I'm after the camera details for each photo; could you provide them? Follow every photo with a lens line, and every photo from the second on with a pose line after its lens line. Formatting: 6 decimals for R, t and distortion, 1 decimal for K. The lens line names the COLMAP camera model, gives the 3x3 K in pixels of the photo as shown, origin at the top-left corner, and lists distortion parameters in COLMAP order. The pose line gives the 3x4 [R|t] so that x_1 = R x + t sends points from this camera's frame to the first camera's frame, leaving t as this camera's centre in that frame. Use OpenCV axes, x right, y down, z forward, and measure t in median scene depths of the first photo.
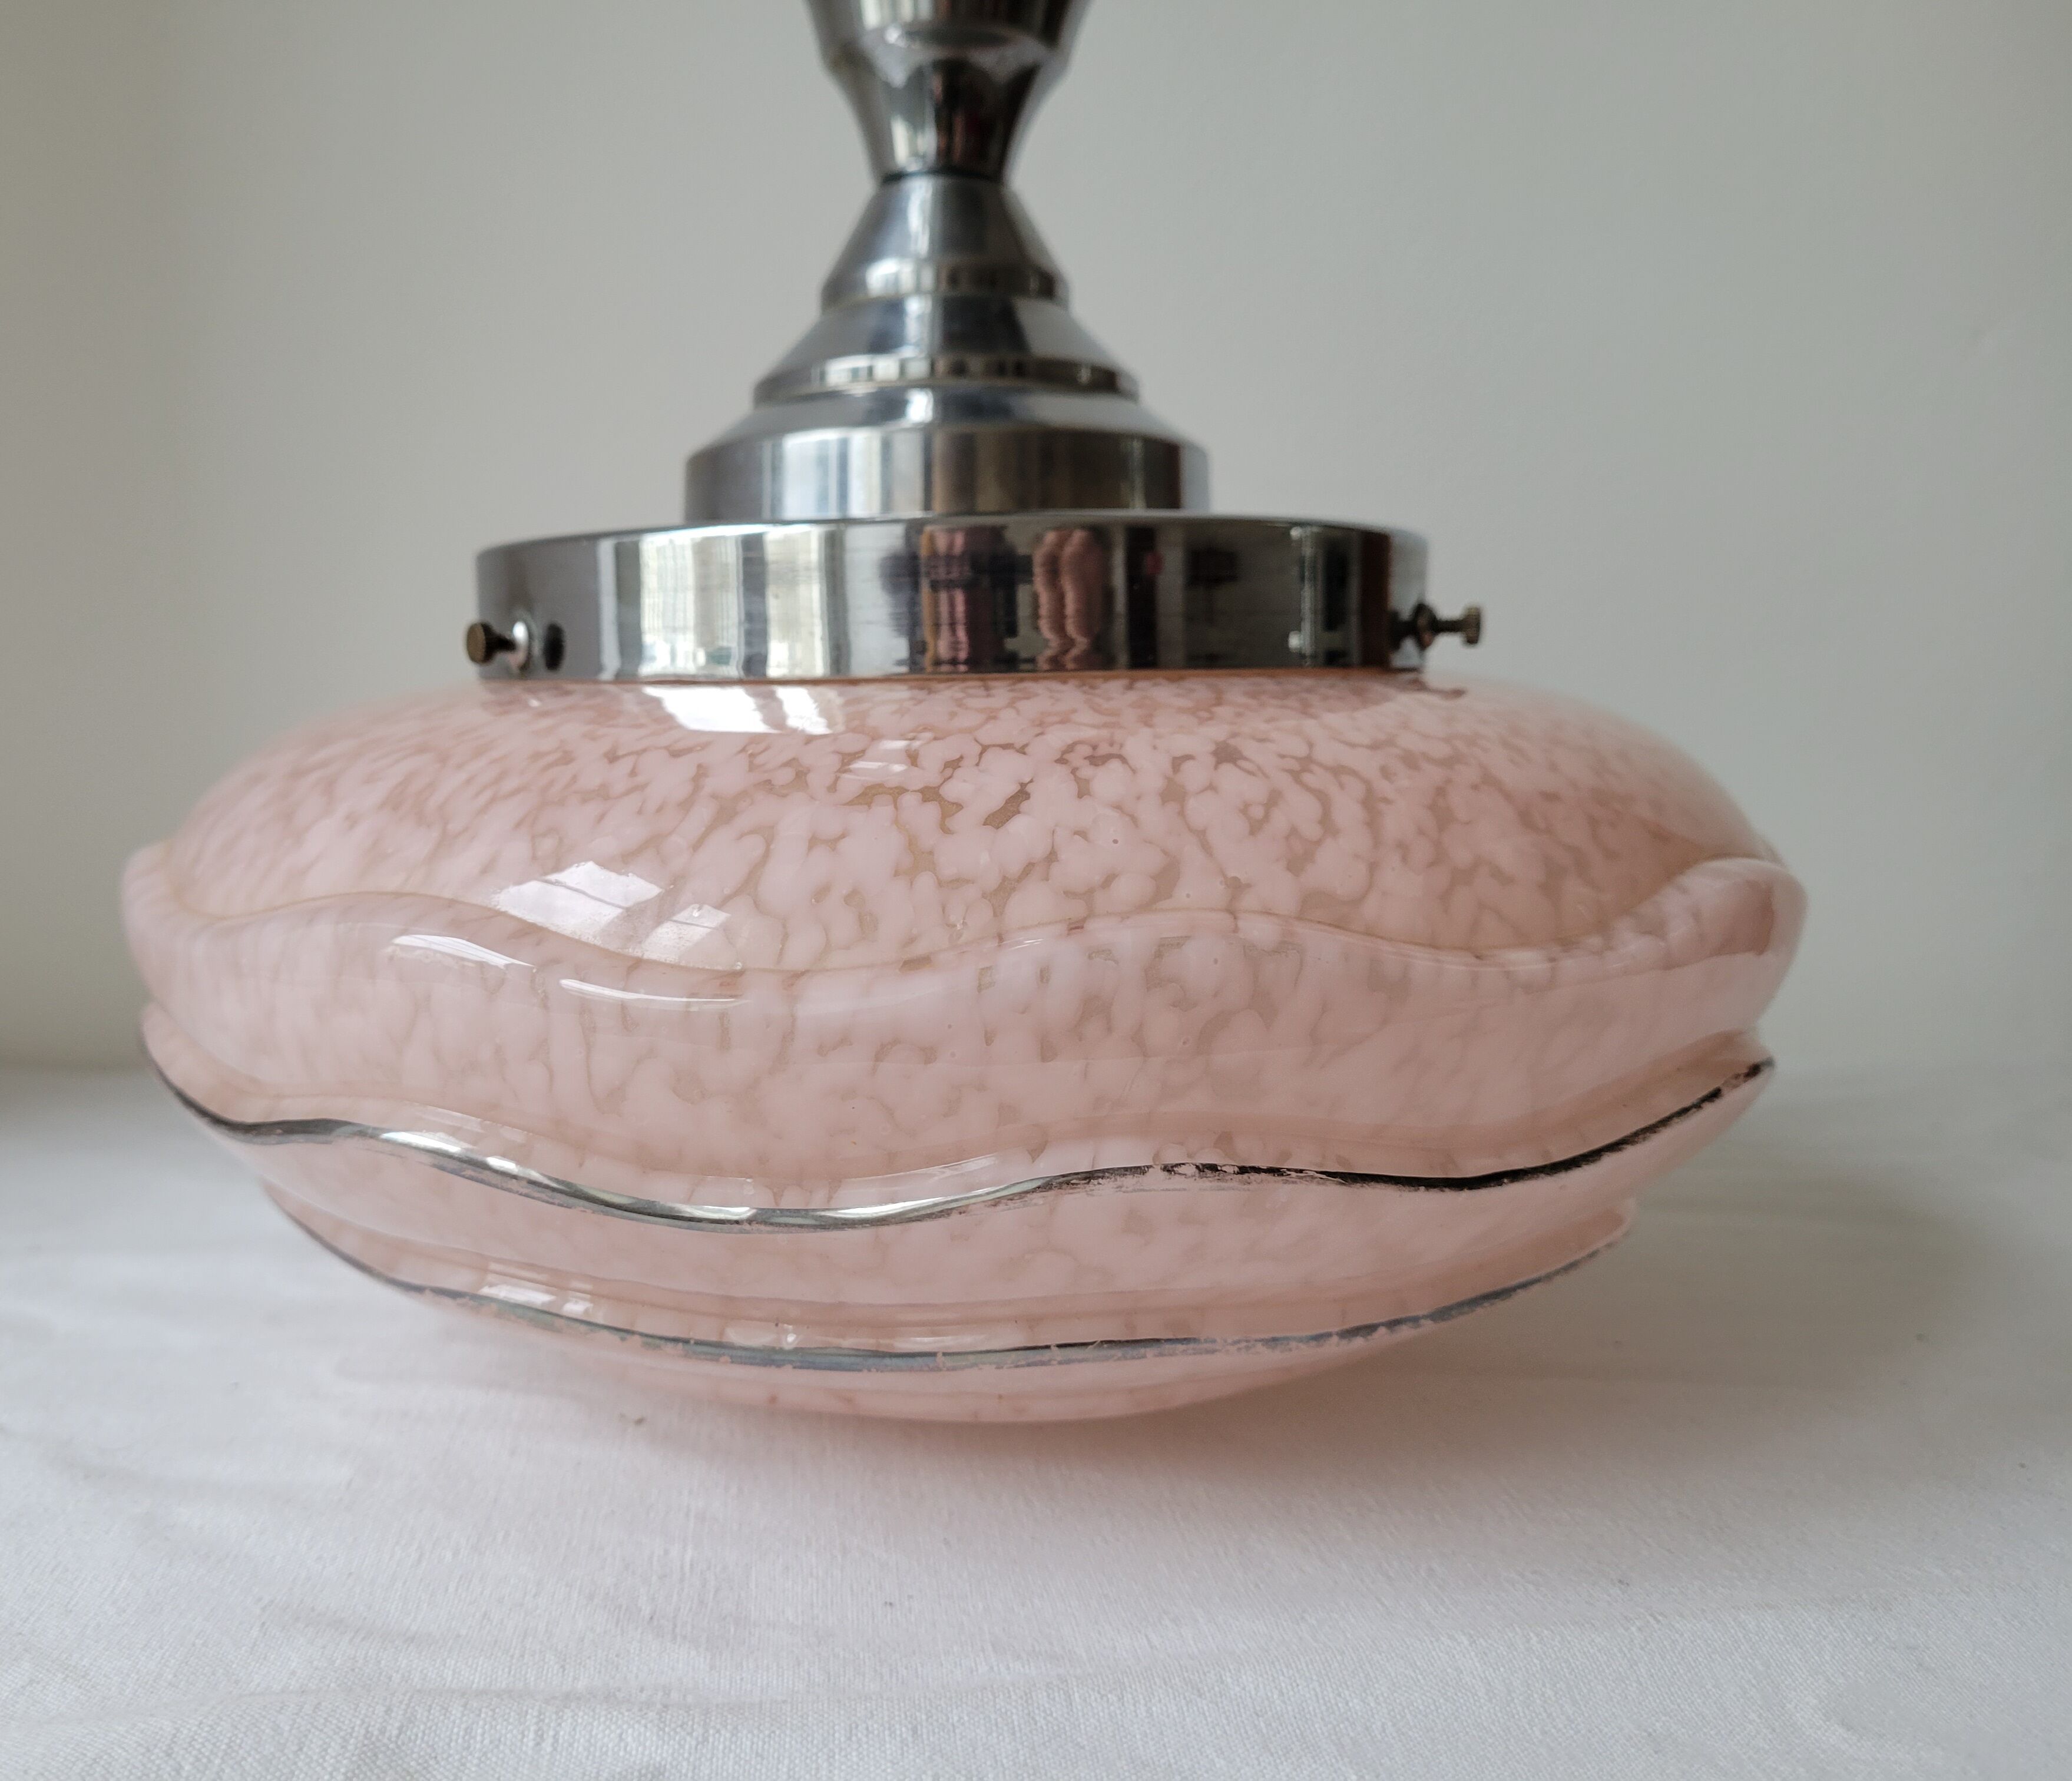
lens RADIAL K [[1948.5, 0, 868.7], [0, 1948.5, 817.4], [0, 0, 1]] dist [0.017237, -0.011061]
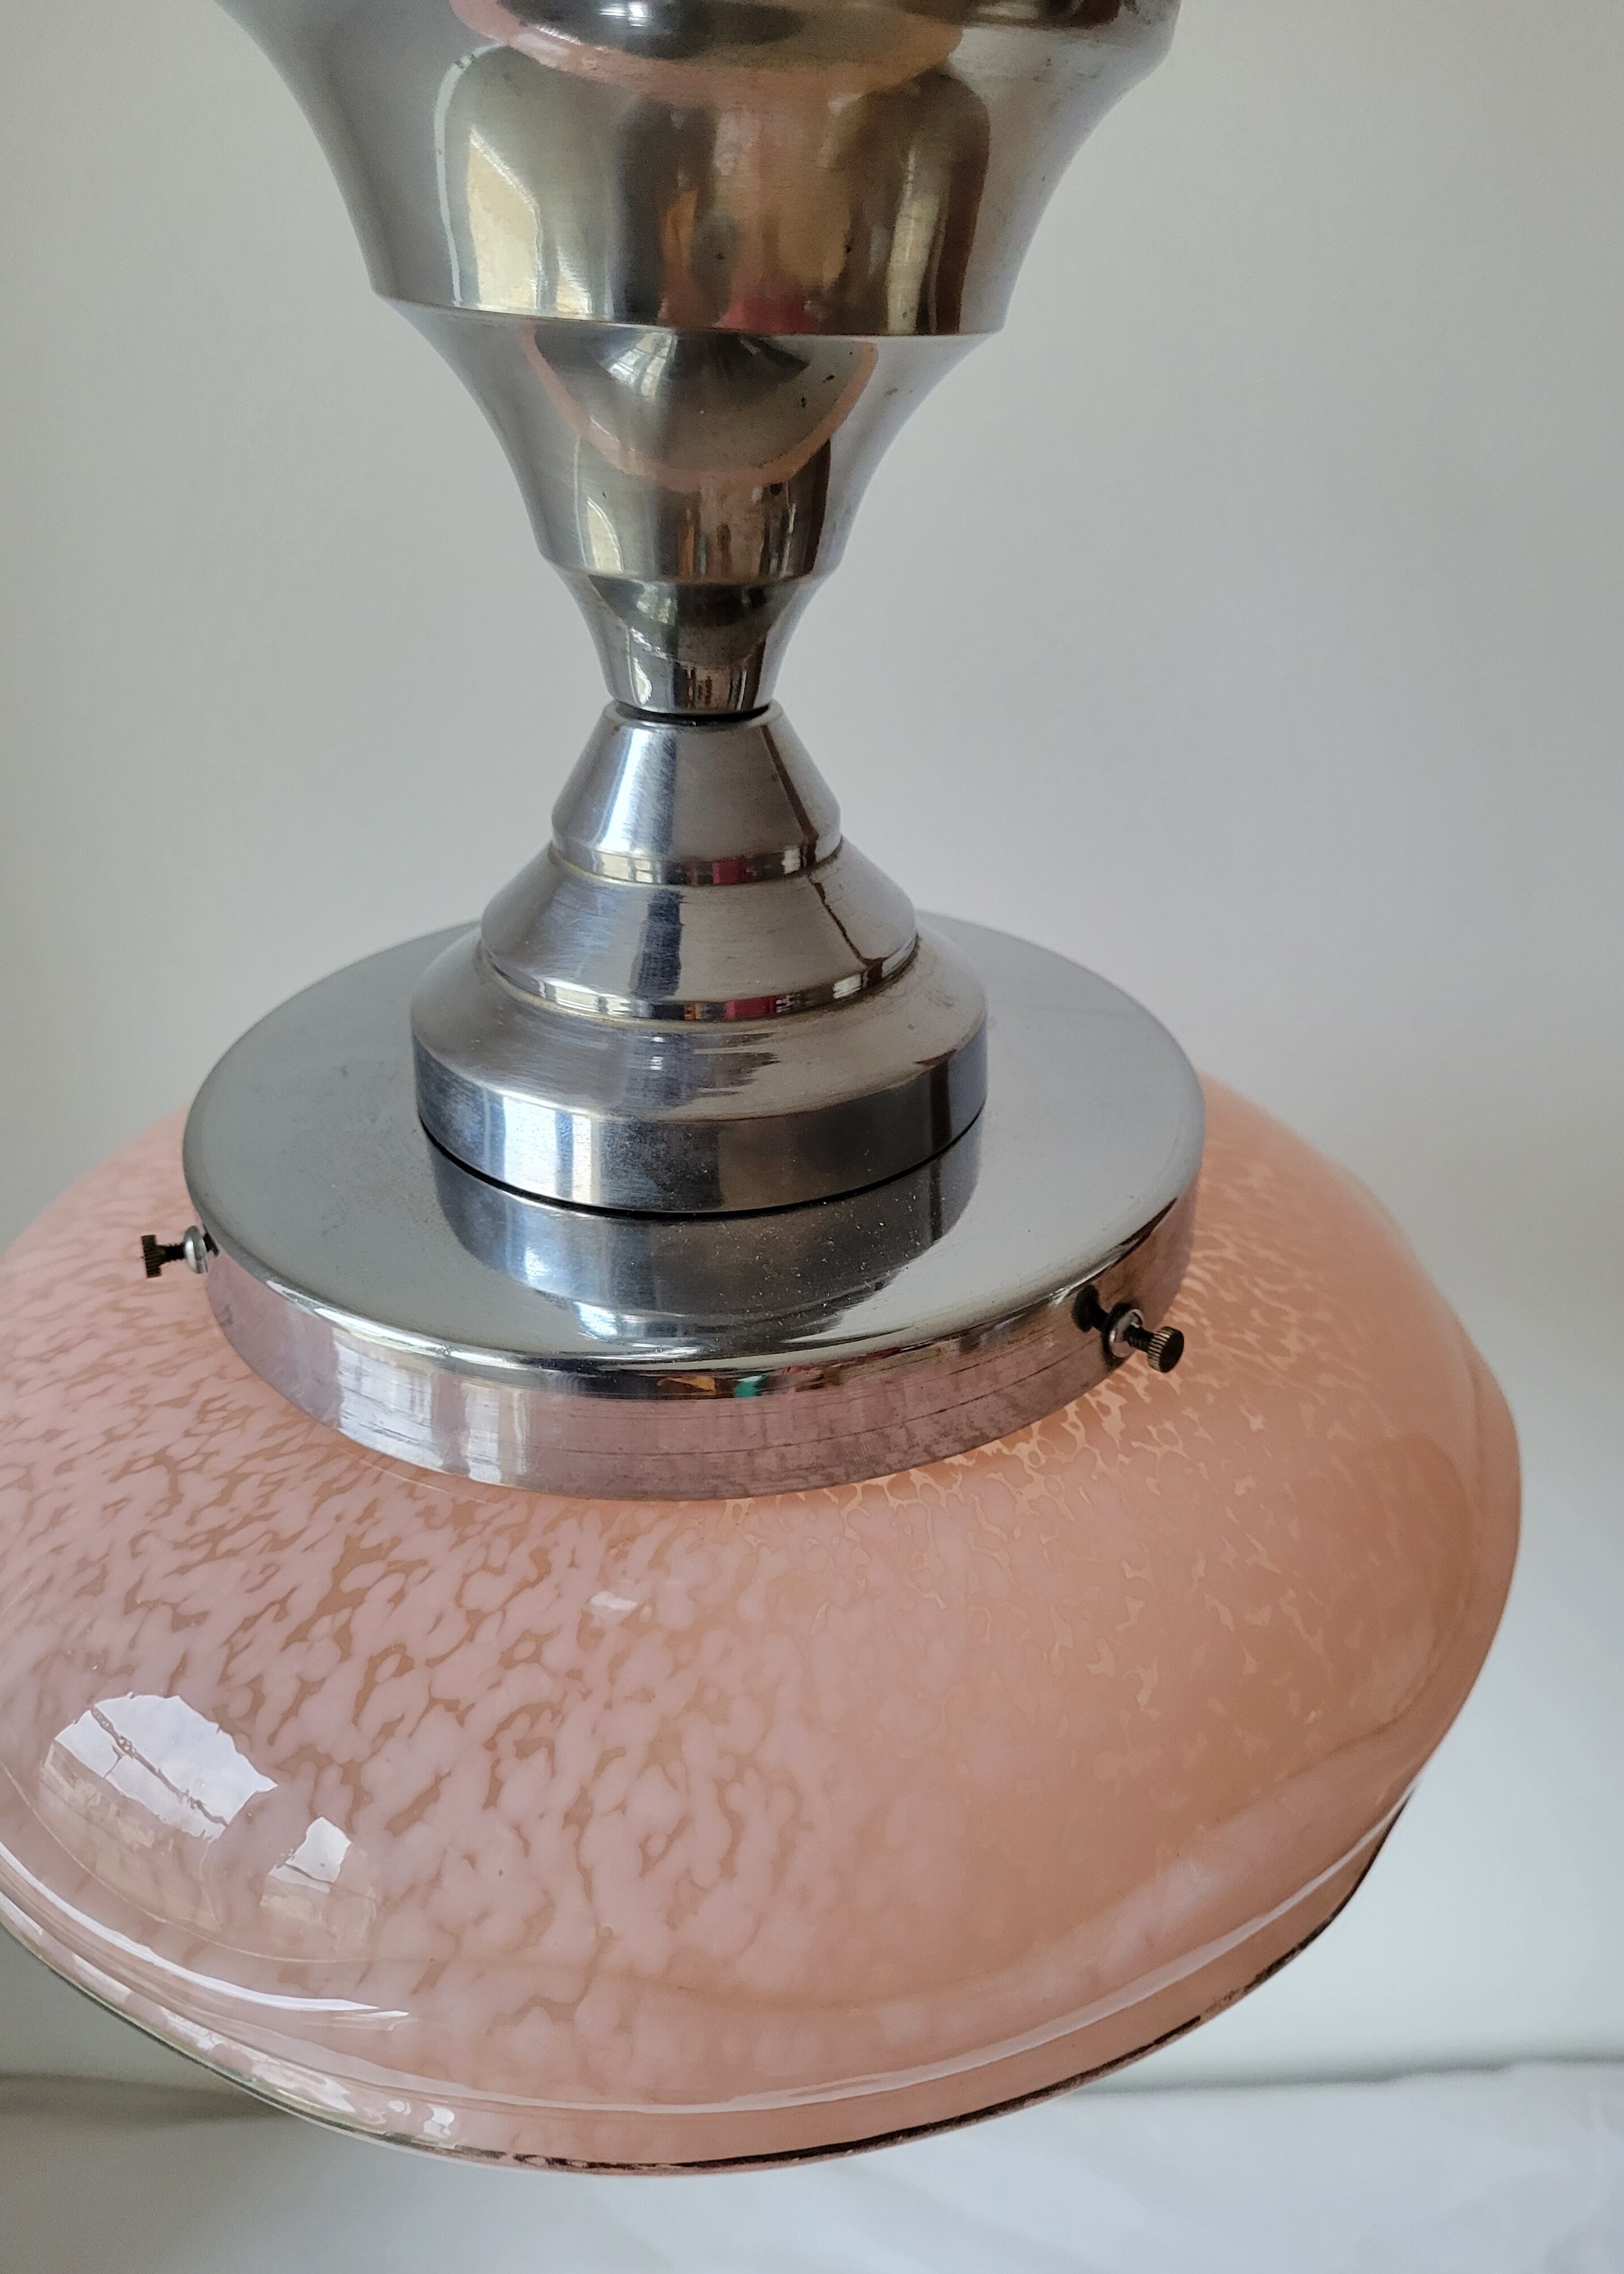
lens RADIAL K [[1928.8, 0, 945.7], [0, 1928.8, 1042.3], [0, 0, 1]] dist [0.013037, -0.025725]
pose [[0.974990, 0.131264, -0.179346, 0.467970], [-0.054049, 0.922769, 0.381545, -0.770974], [0.215578, -0.362309, 0.906785, 0.281421]]
